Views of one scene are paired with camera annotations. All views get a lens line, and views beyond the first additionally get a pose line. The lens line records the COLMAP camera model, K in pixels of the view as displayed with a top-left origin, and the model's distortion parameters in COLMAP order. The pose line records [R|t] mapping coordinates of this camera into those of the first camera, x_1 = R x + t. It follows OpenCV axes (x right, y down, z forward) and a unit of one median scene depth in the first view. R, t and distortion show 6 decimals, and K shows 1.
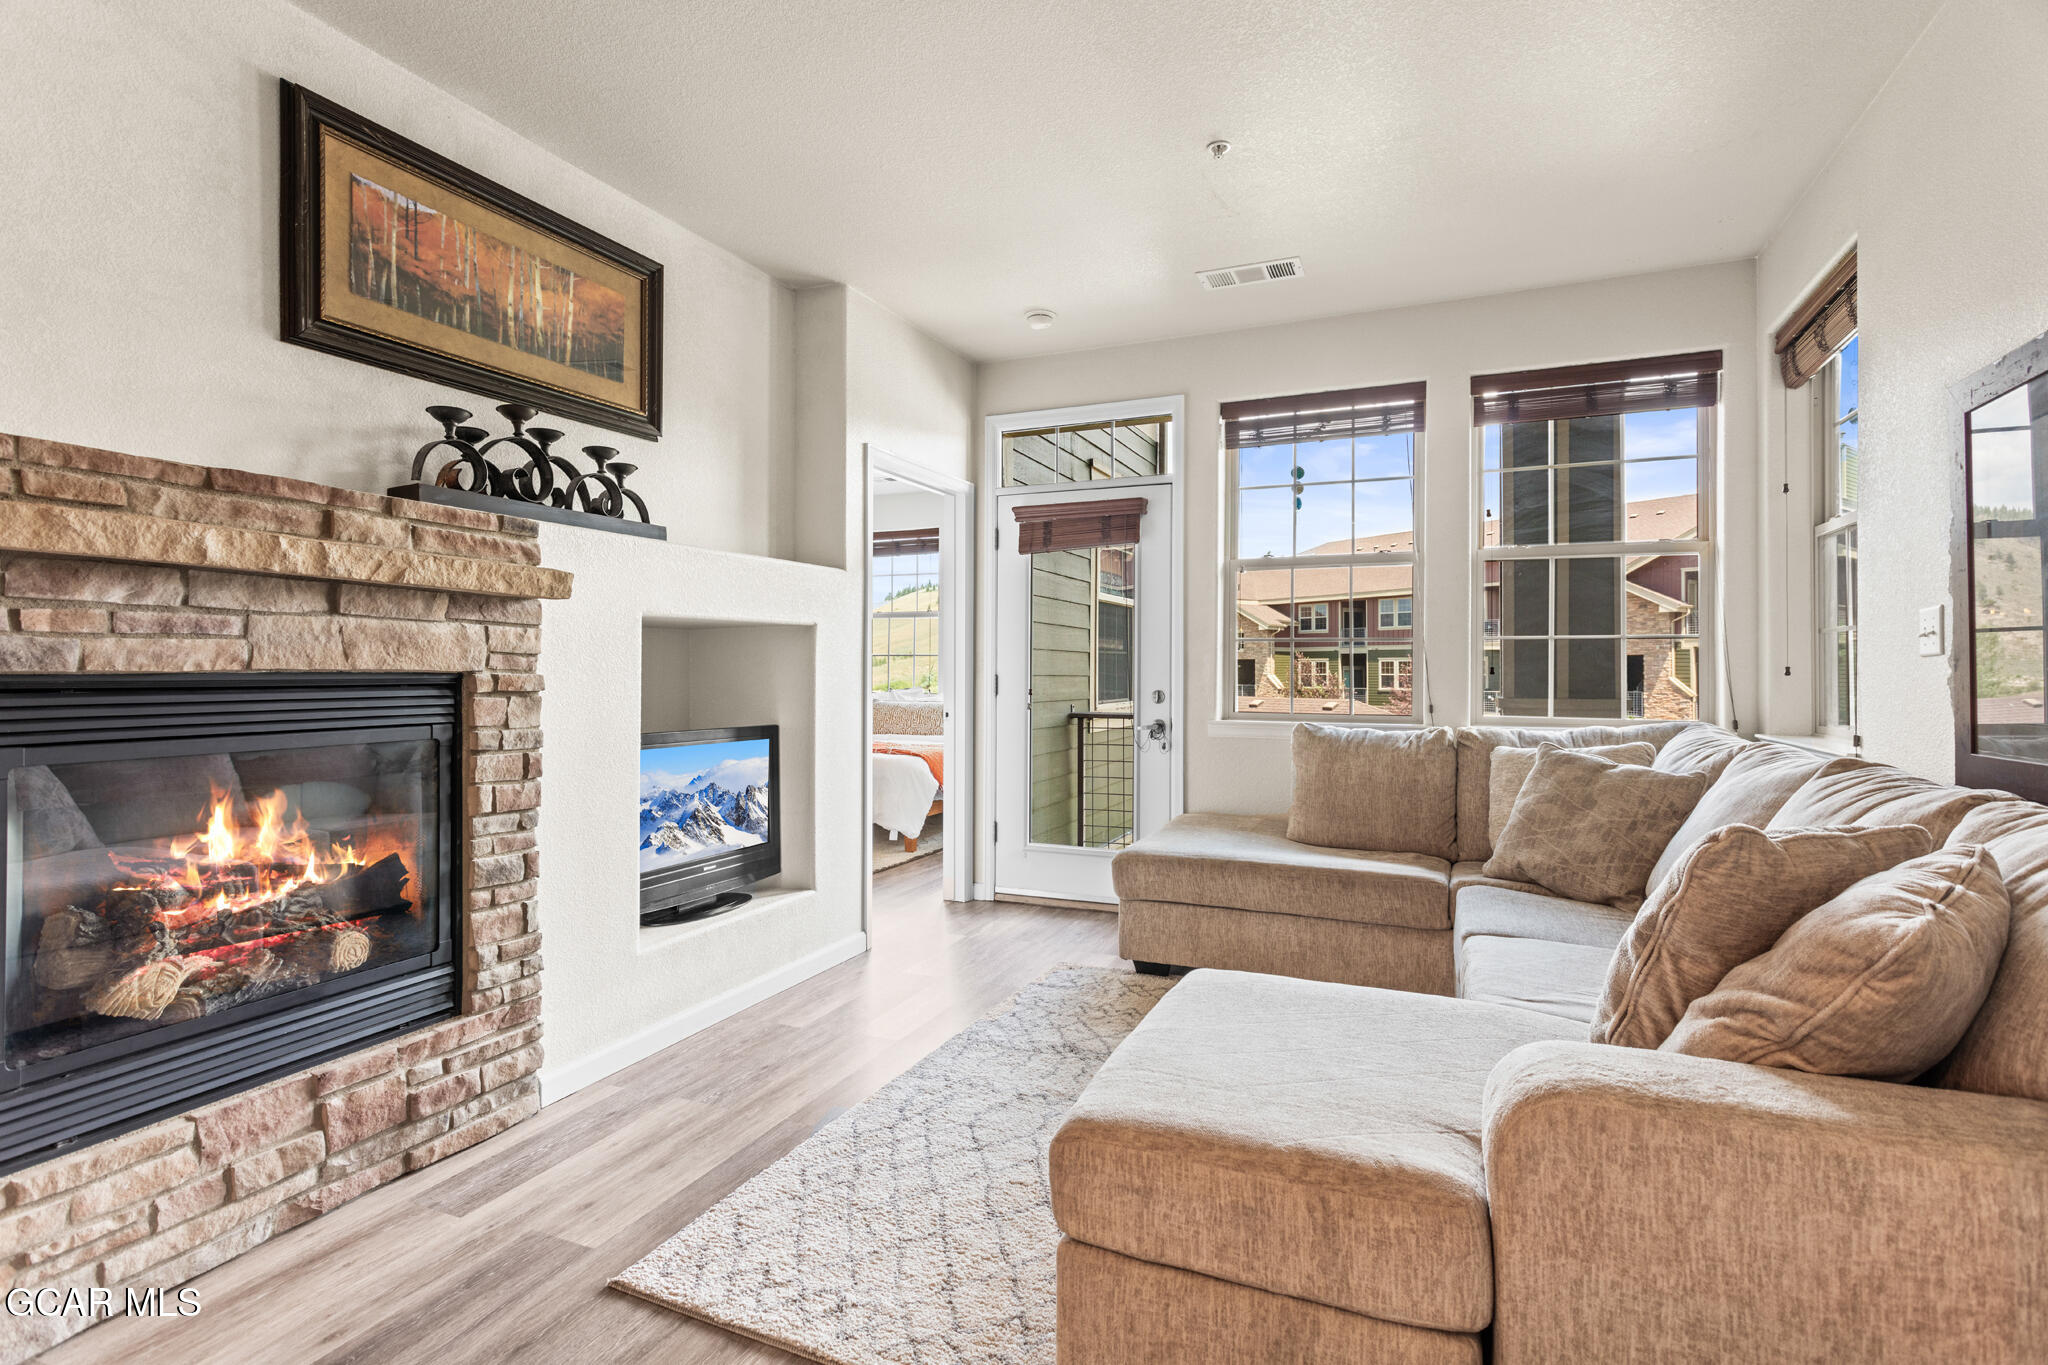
lens RADIAL K [[980.3, 0, 1033.3], [0, 980.3, 673.6], [0, 0, 1]] dist [0.002330, 0.000594]
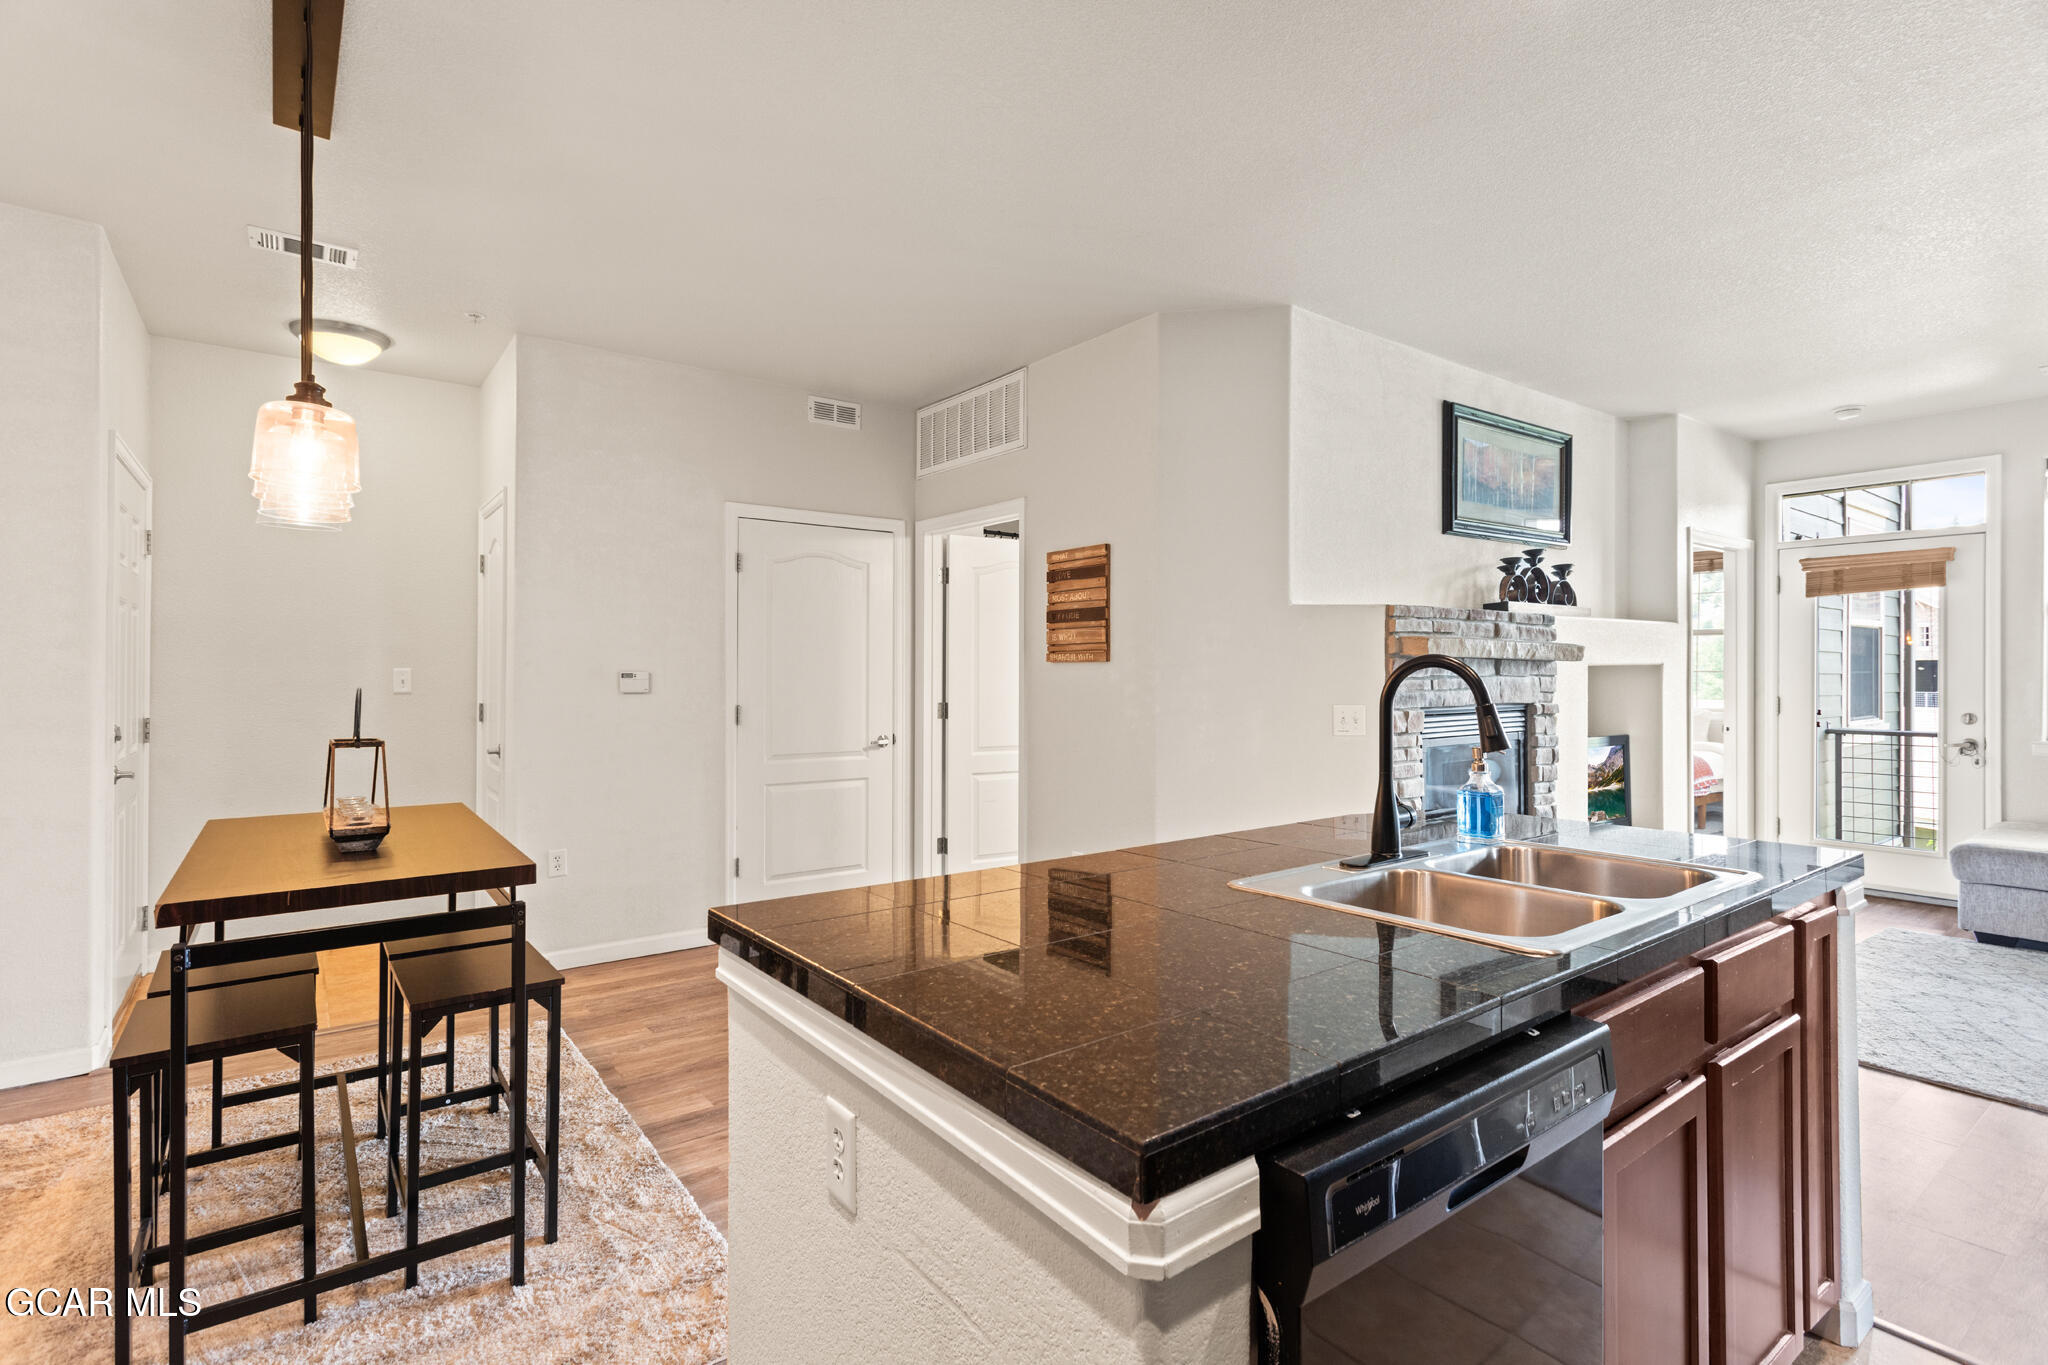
lens RADIAL K [[971.5, 0, 1024.2], [0, 971.5, 679.1], [0, 0, 1]] dist [0.004314, 0.001572]
pose [[0.865791, 0.000223, -0.500406, -0.317624], [0.001523, 0.999994, 0.003080, -0.034356], [0.500404, -0.003429, 0.865785, -0.670204]]
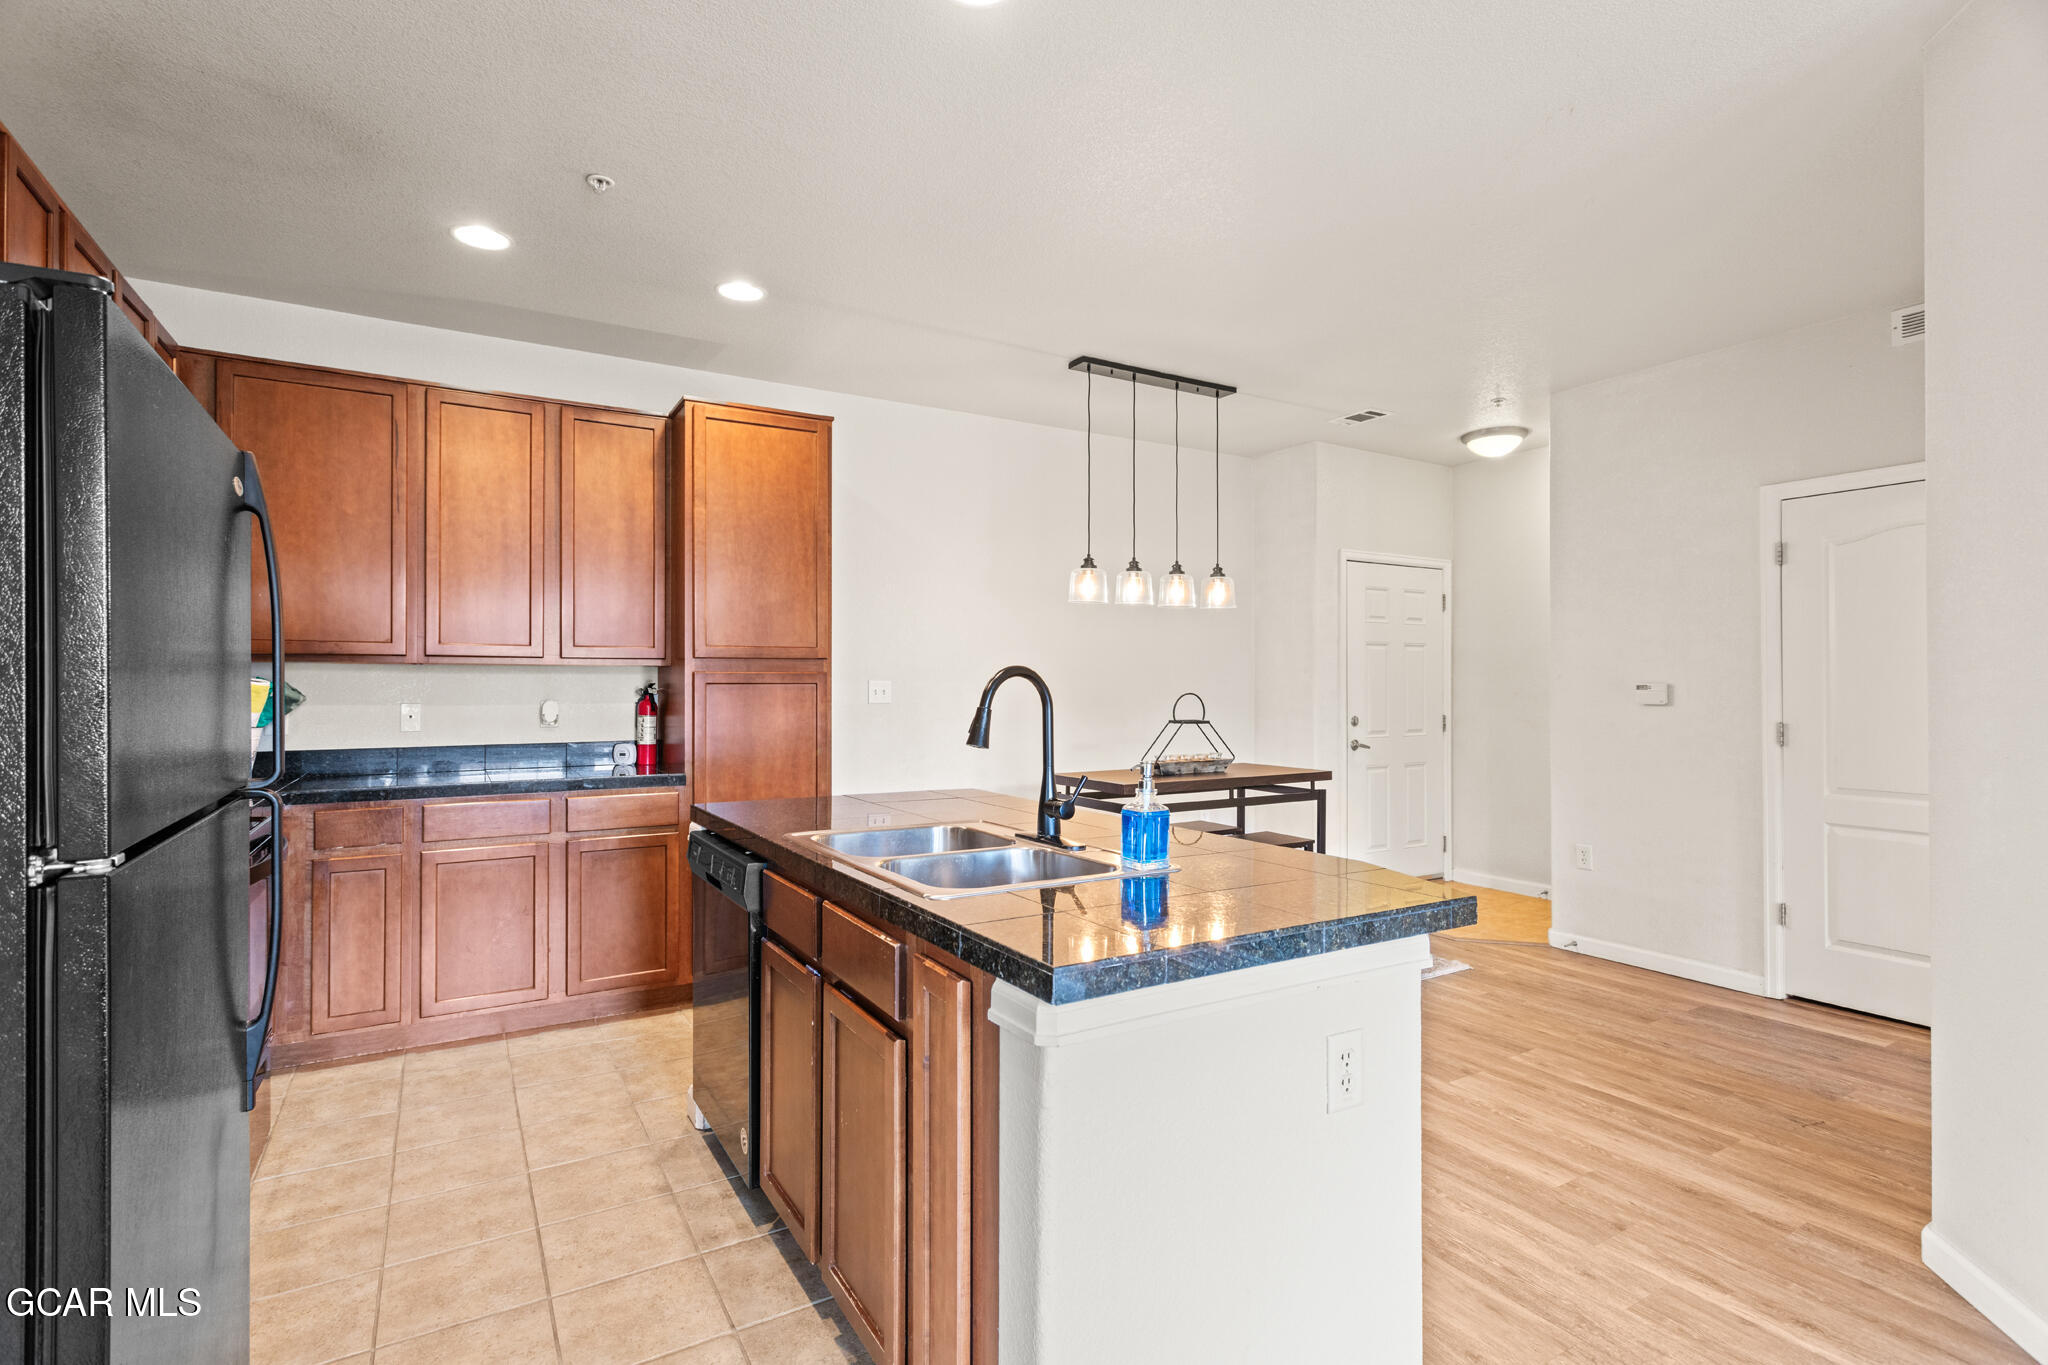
lens RADIAL K [[971.5, 0, 1024.2], [0, 971.5, 679.1], [0, 0, 1]] dist [0.004314, 0.001572]
pose [[-0.588678, -0.008023, -0.808327, 0.086808], [-0.003995, 0.999967, -0.007015, -0.034185], [0.808357, -0.000900, -0.588691, 0.200803]]
